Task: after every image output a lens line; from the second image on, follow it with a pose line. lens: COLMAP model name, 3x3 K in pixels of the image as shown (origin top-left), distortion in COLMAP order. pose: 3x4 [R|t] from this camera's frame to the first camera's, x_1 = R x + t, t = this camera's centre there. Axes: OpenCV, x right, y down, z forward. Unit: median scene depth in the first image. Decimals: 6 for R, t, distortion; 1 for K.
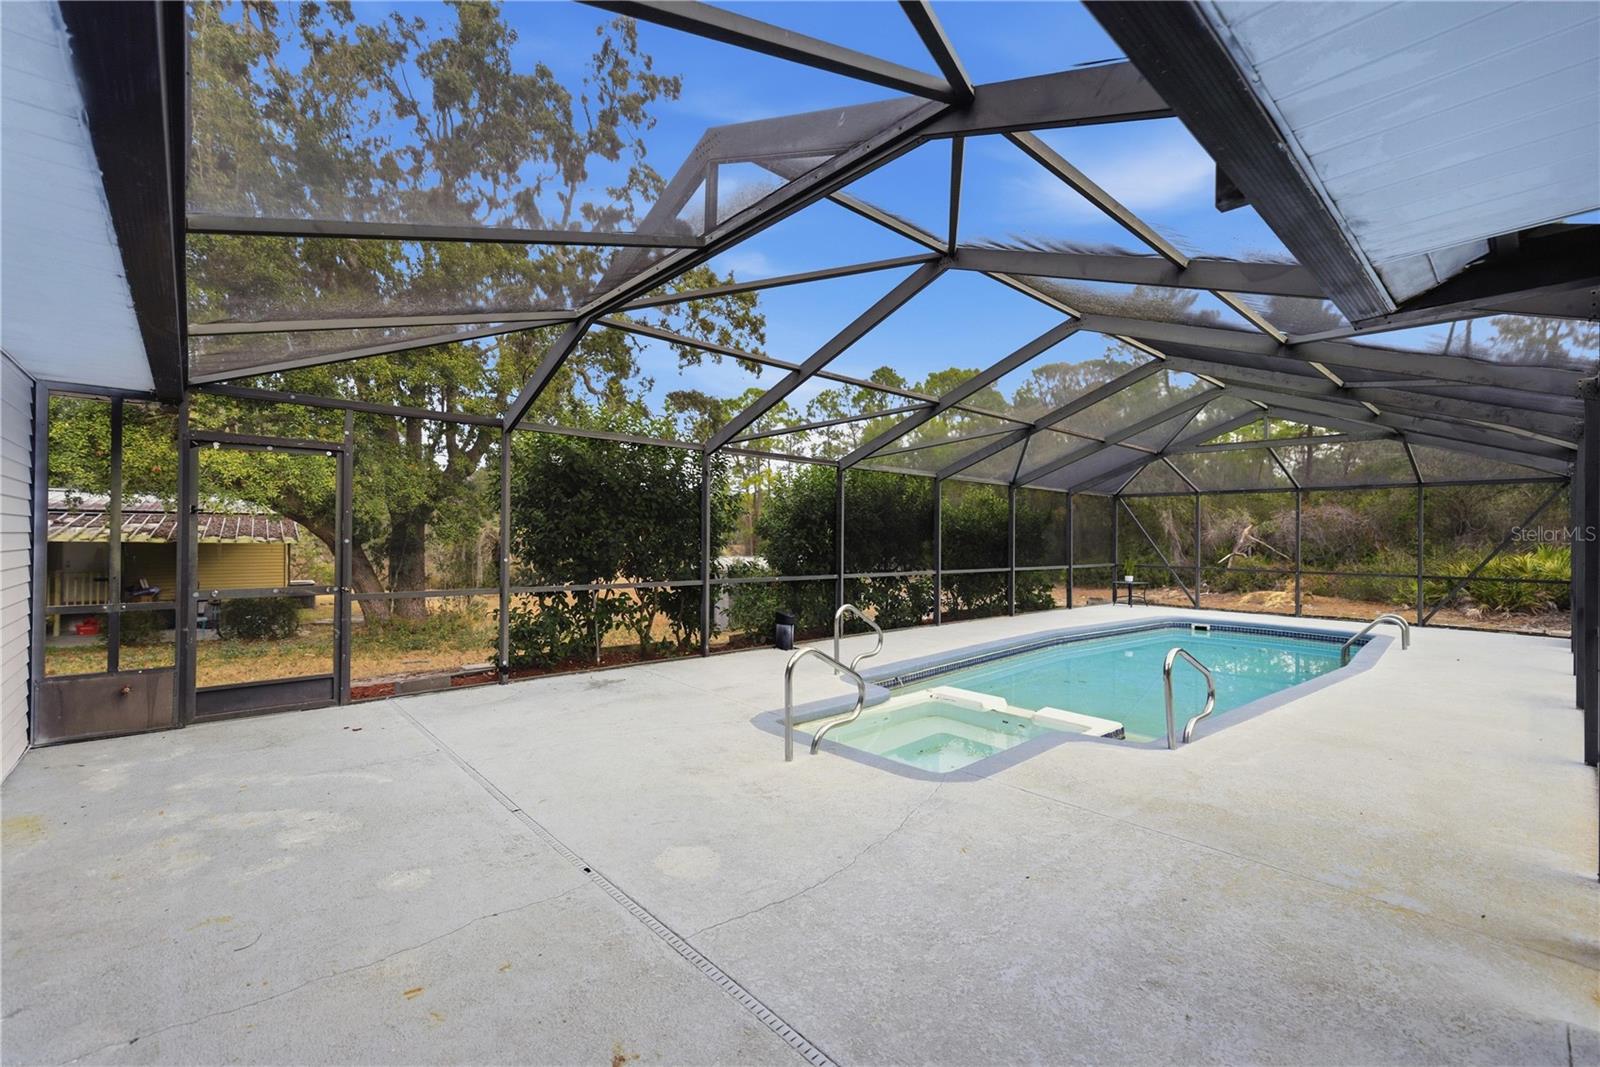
lens RADIAL K [[671.5, 0, 799.2], [0, 671.5, 539.2], [0, 0, 1]] dist [0.010125, 0.000405]
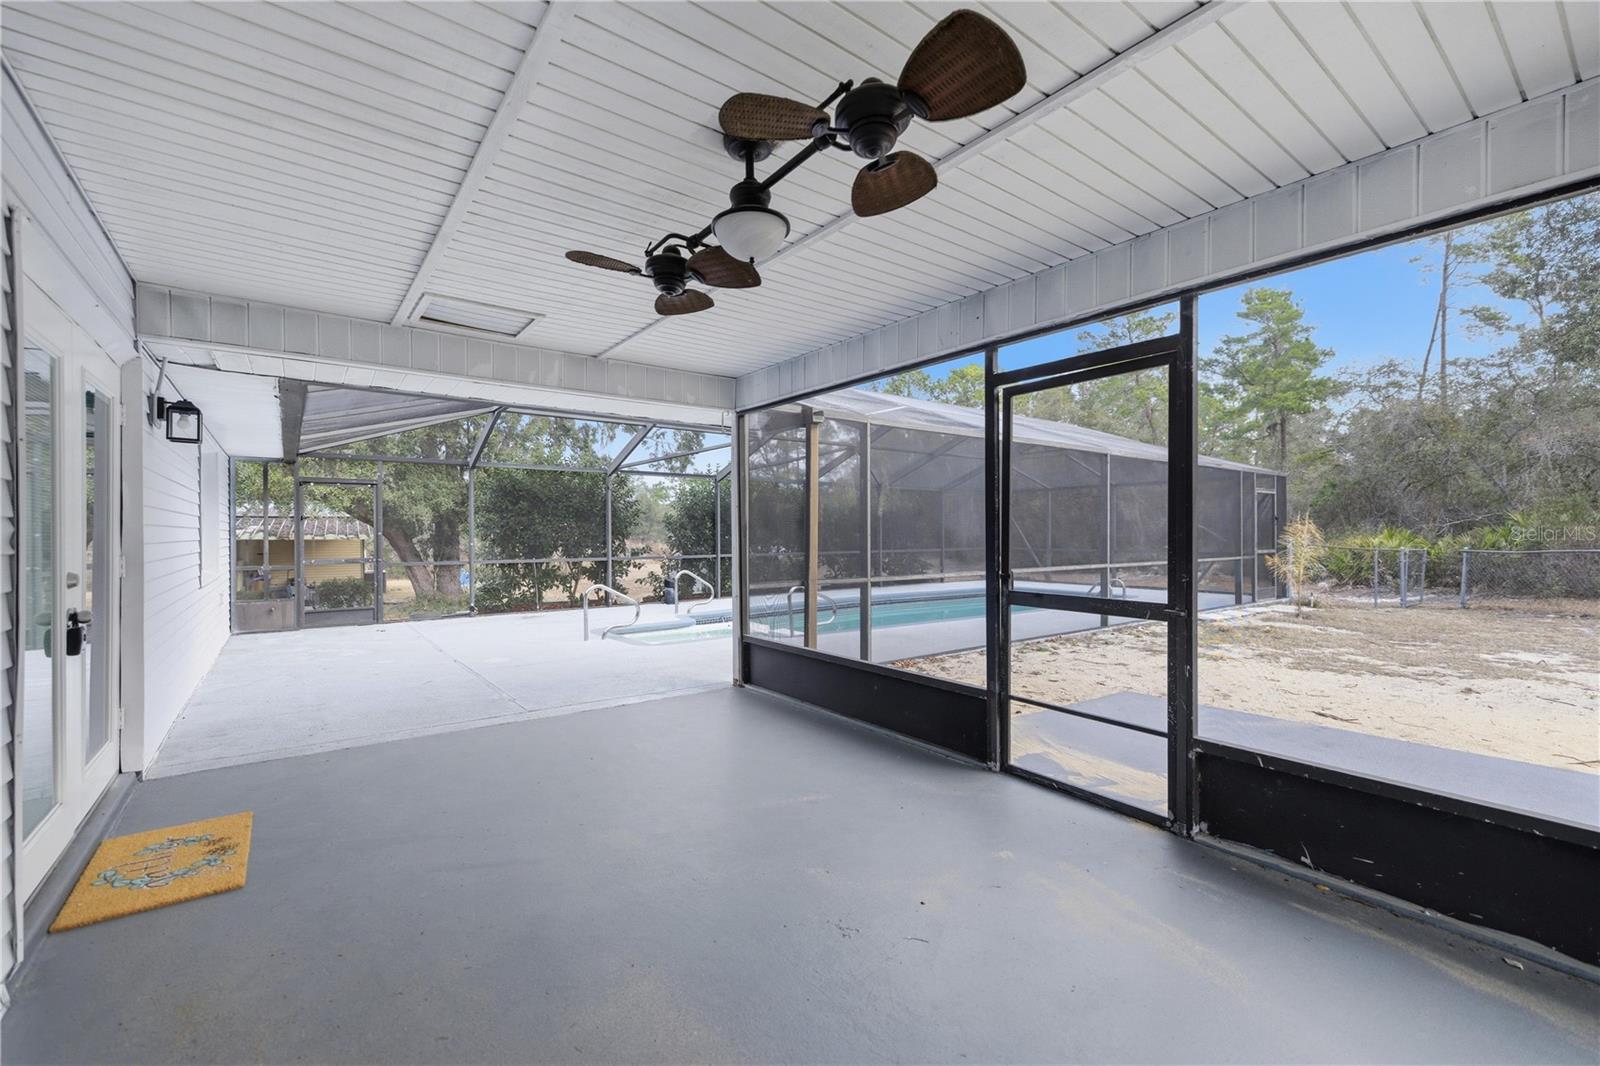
lens RADIAL K [[671.5, 0, 799.2], [0, 671.5, 532.9], [0, 0, 1]] dist [0.010125, 0.000405]
pose [[0.996466, -0.013551, -0.082898, 0.460667], [0.013583, 0.999908, -0.000177, 0.012361], [0.082893, -0.000949, 0.996558, -0.546121]]
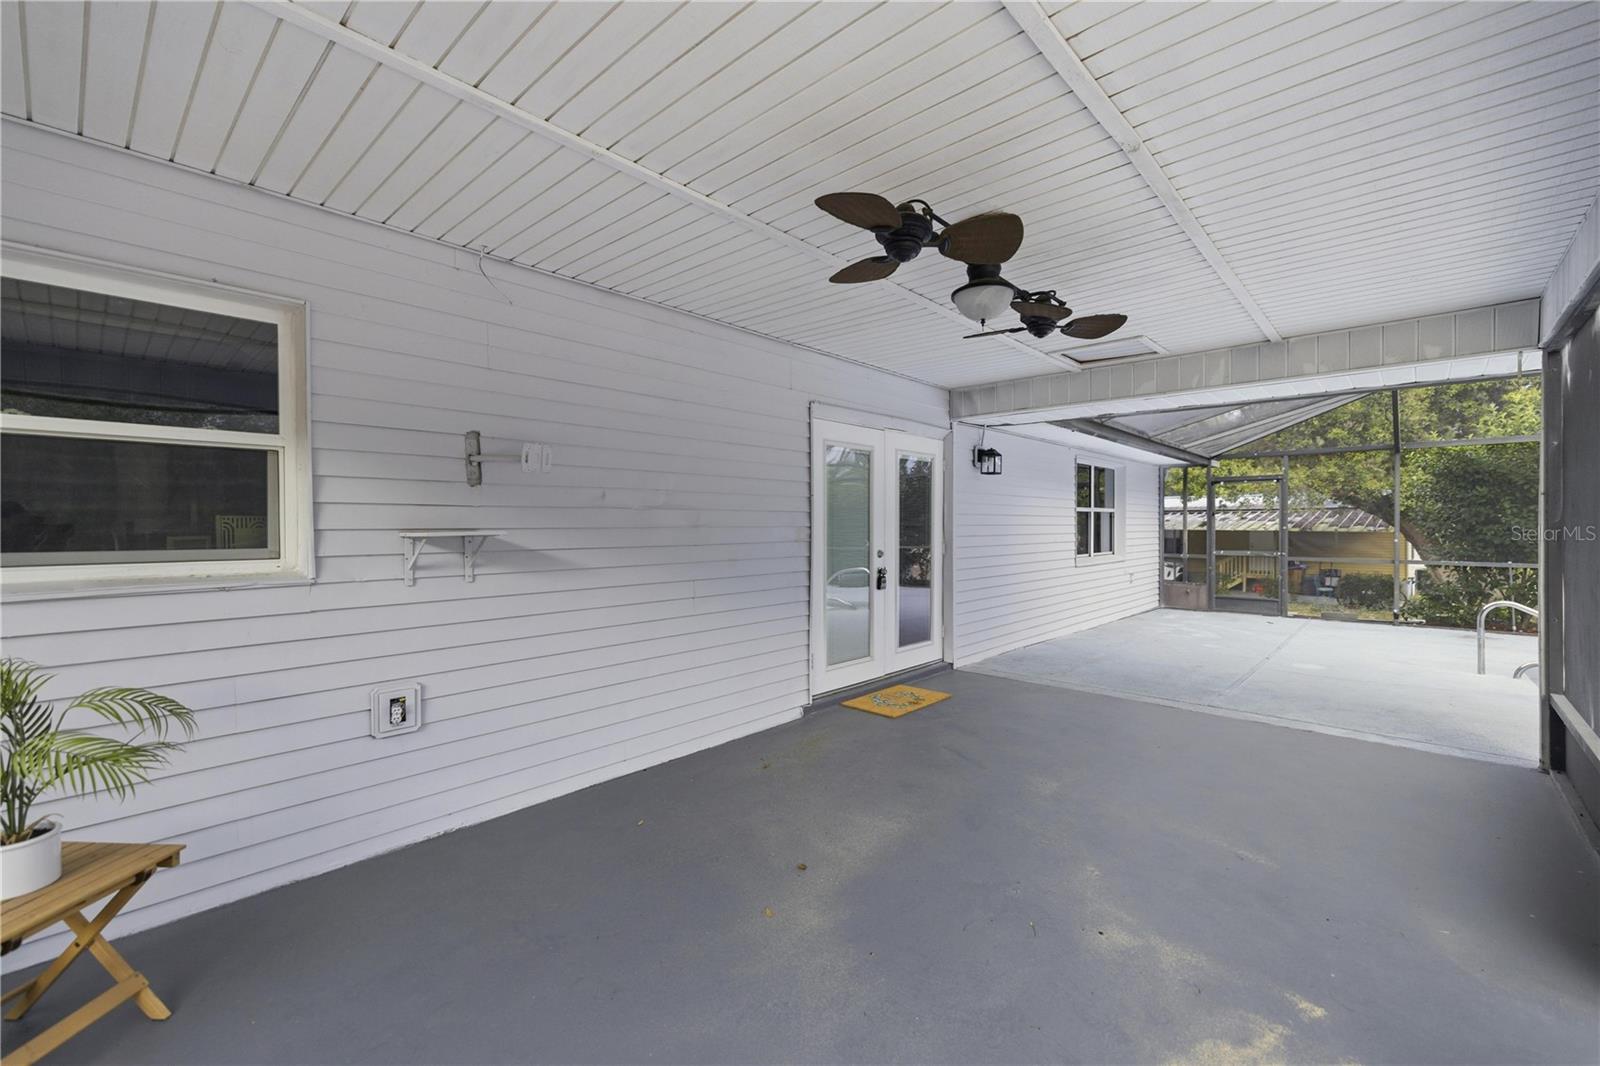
lens RADIAL K [[671.5, 0, 787.8], [0, 671.5, 526.8], [0, 0, 1]] dist [0.010125, 0.000405]
pose [[0.090428, -0.008618, -0.995866, 0.786801], [0.003514, 0.999959, -0.008334, 0.007994], [0.995897, -0.002746, 0.090454, -0.387417]]
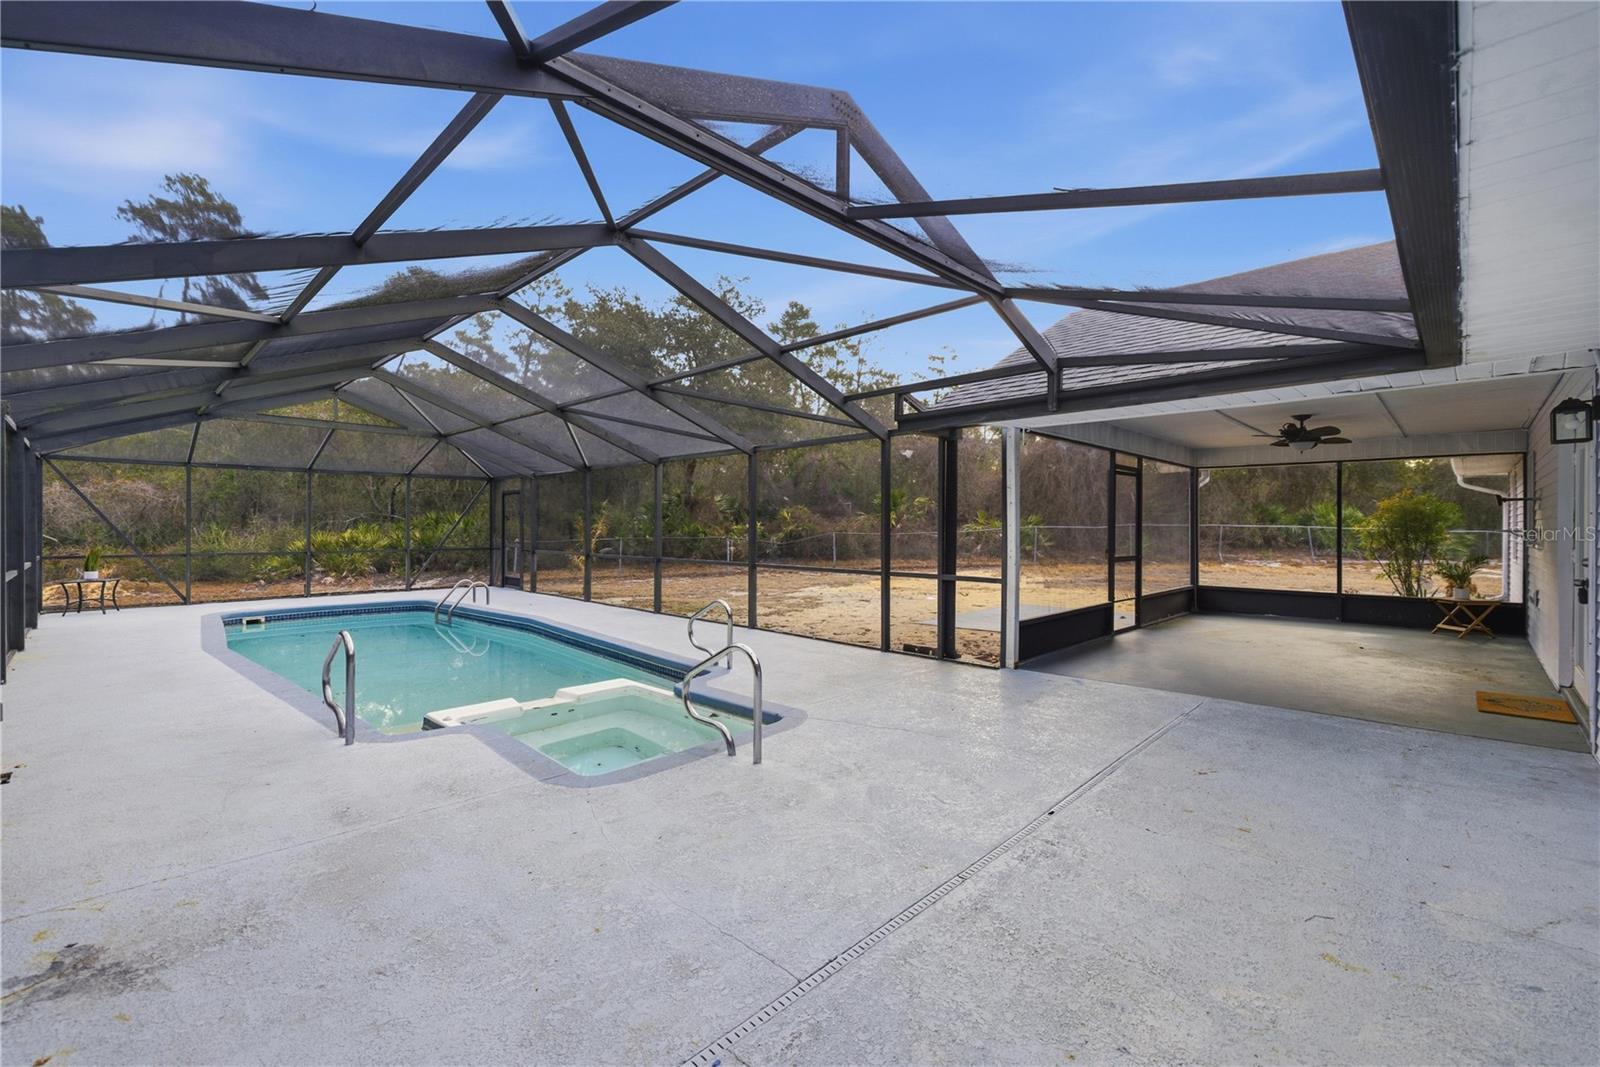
lens RADIAL K [[671.5, 0, 806.2], [0, 671.5, 530.8], [0, 0, 1]] dist [0.010125, 0.000405]
pose [[-0.067278, -0.019338, 0.997547, -0.567331], [-0.002715, 0.999812, 0.019199, -0.009254], [-0.997731, -0.001417, -0.067317, 0.589999]]
